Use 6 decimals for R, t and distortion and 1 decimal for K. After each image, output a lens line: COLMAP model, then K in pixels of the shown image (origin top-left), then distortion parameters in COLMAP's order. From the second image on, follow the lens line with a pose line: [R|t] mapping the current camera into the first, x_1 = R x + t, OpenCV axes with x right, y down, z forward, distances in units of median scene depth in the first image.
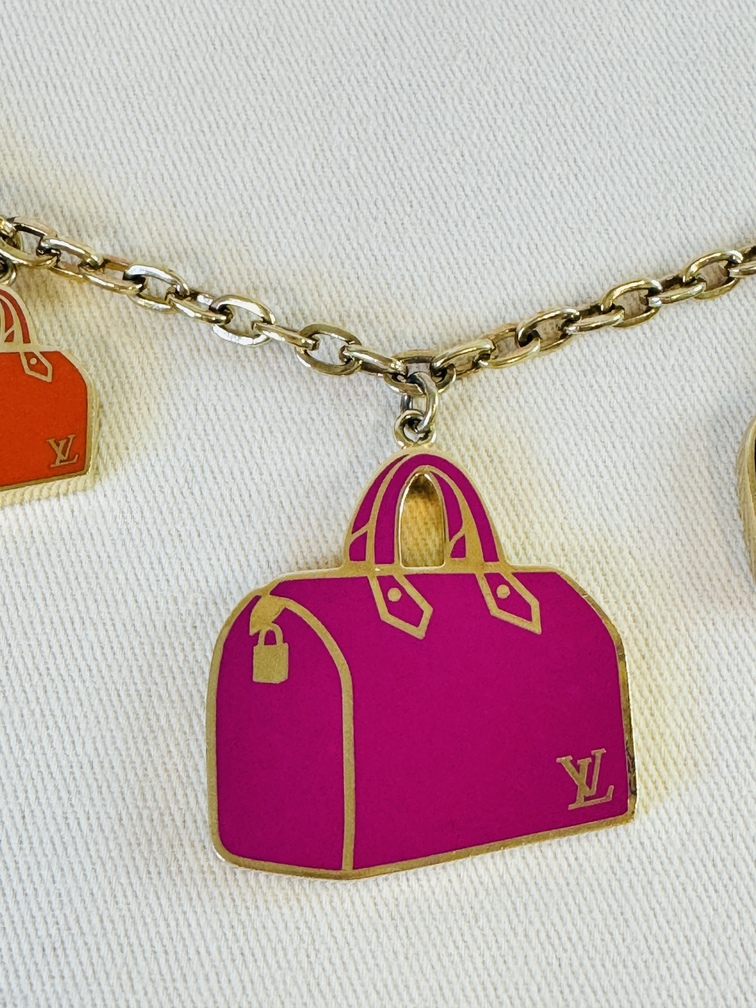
lens RADIAL K [[1139.5, 0, 372.6], [0, 1139.5, 502.4], [0, 0, 1]] dist [-0.003698, 0.000000]
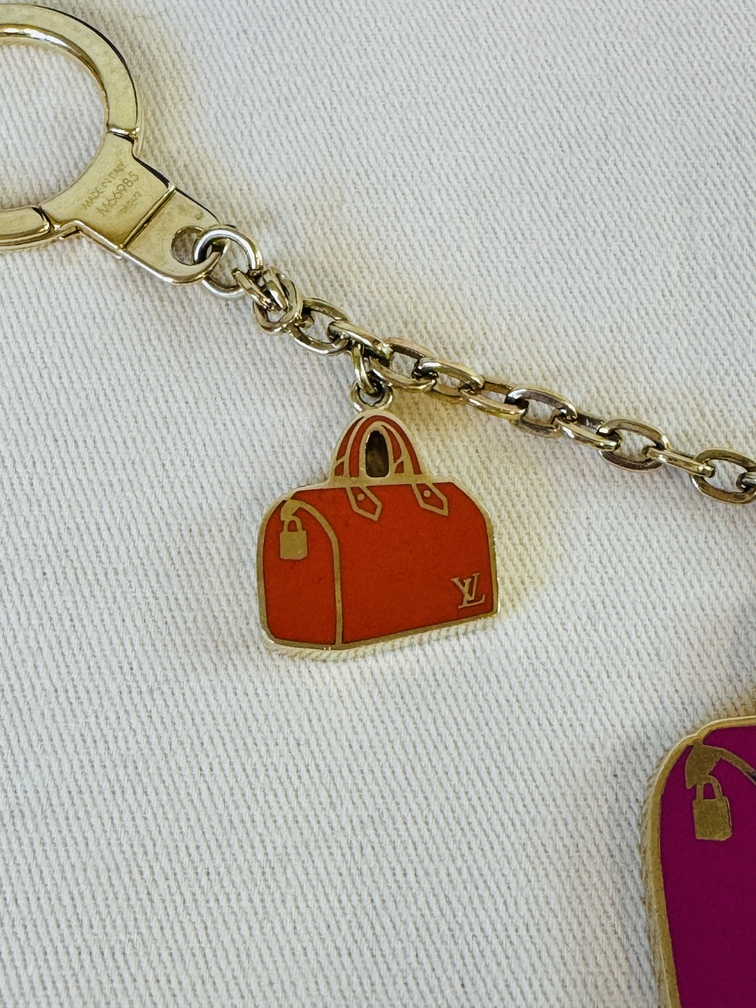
lens RADIAL K [[1139.5, 0, 358.3], [0, 1139.5, 496.5], [0, 0, 1]] dist [-0.003698, 0.000000]
pose [[0.999956, -0.009328, -0.001254, -0.347300], [0.009326, 0.999956, -0.001235, -0.118377], [0.001265, 0.001224, 0.999998, 0.040923]]
